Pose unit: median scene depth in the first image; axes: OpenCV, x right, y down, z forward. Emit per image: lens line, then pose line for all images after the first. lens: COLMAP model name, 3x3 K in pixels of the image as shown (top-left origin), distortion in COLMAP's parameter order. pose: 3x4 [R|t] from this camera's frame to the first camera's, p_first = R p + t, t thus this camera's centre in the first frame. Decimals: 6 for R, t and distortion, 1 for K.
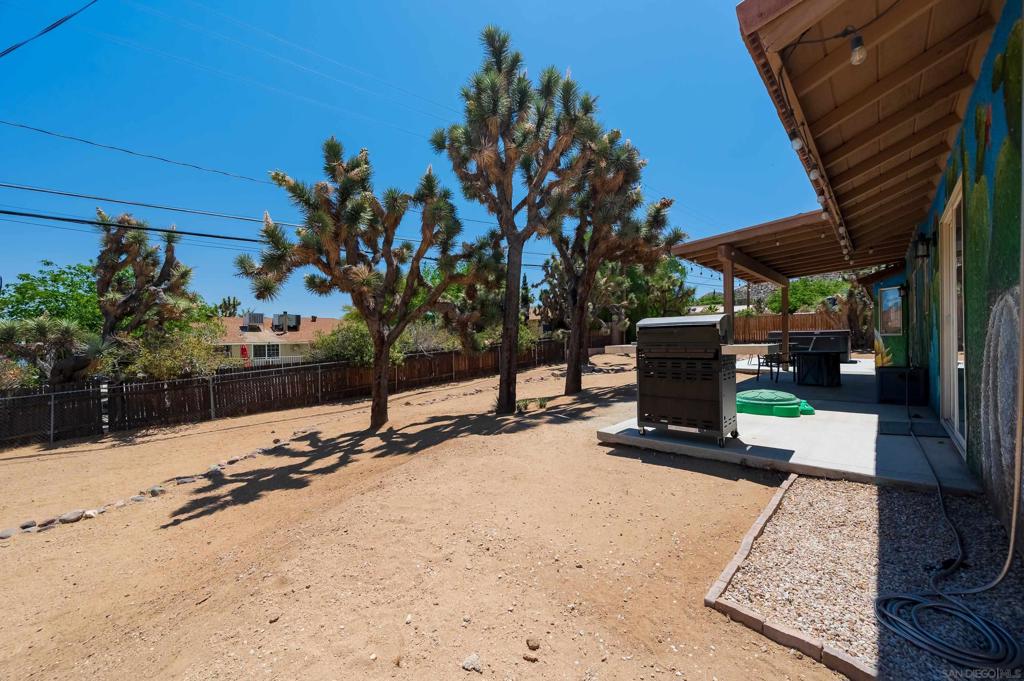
lens RADIAL K [[402.9, 0, 513.7], [0, 402.9, 337.5], [0, 0, 1]] dist [0.000781, -0.000155]
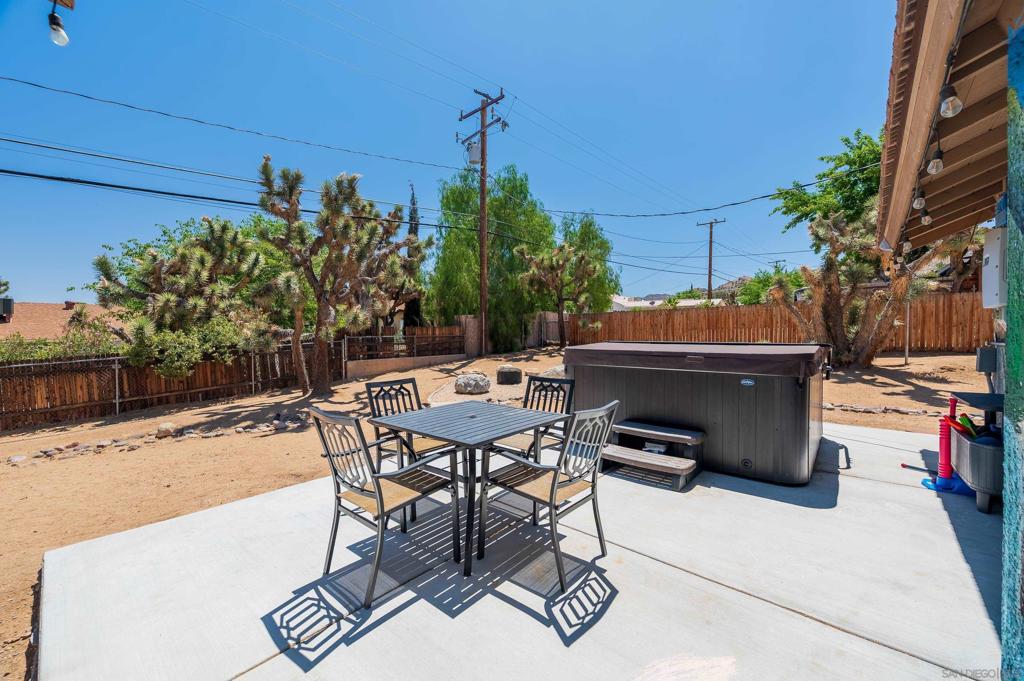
lens RADIAL K [[402.9, 0, 507.7], [0, 402.9, 336.9], [0, 0, 1]] dist [0.000781, -0.000155]
pose [[0.999711, 0.010950, 0.021397, 0.420762], [-0.011253, 0.999837, 0.014102, -0.018195], [-0.021239, -0.014339, 0.999672, 0.498342]]
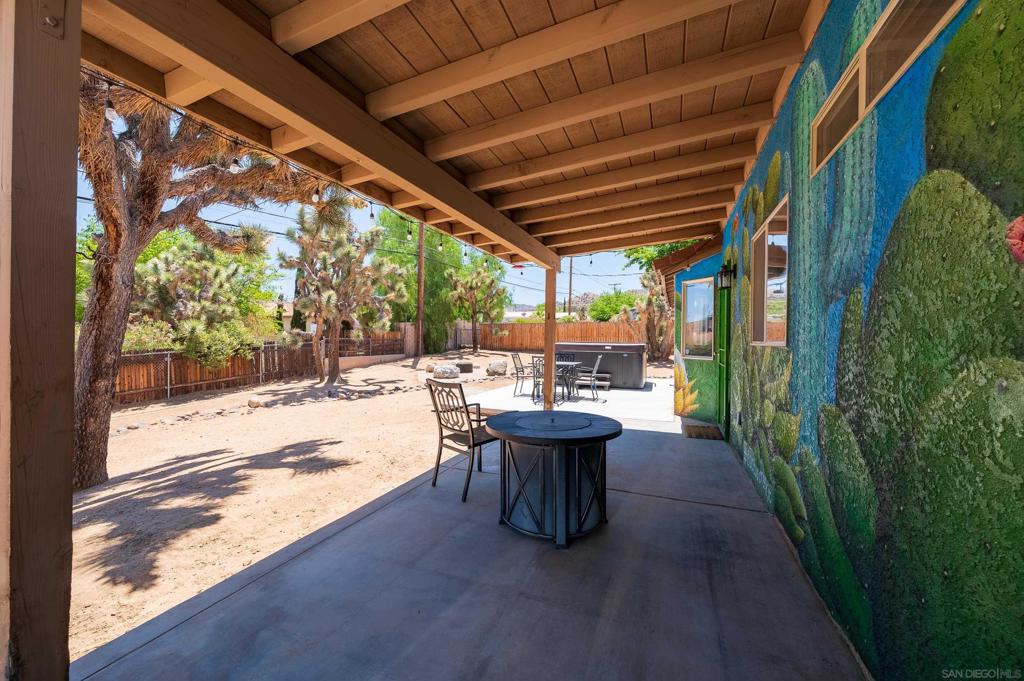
lens RADIAL K [[402.9, 0, 508.8], [0, 402.9, 338.7], [0, 0, 1]] dist [0.000781, -0.000155]
pose [[0.936179, 0.027154, 0.350473, 0.222484], [-0.027777, 0.999609, -0.003250, -0.012889], [-0.350424, -0.006692, 0.936567, 0.258662]]
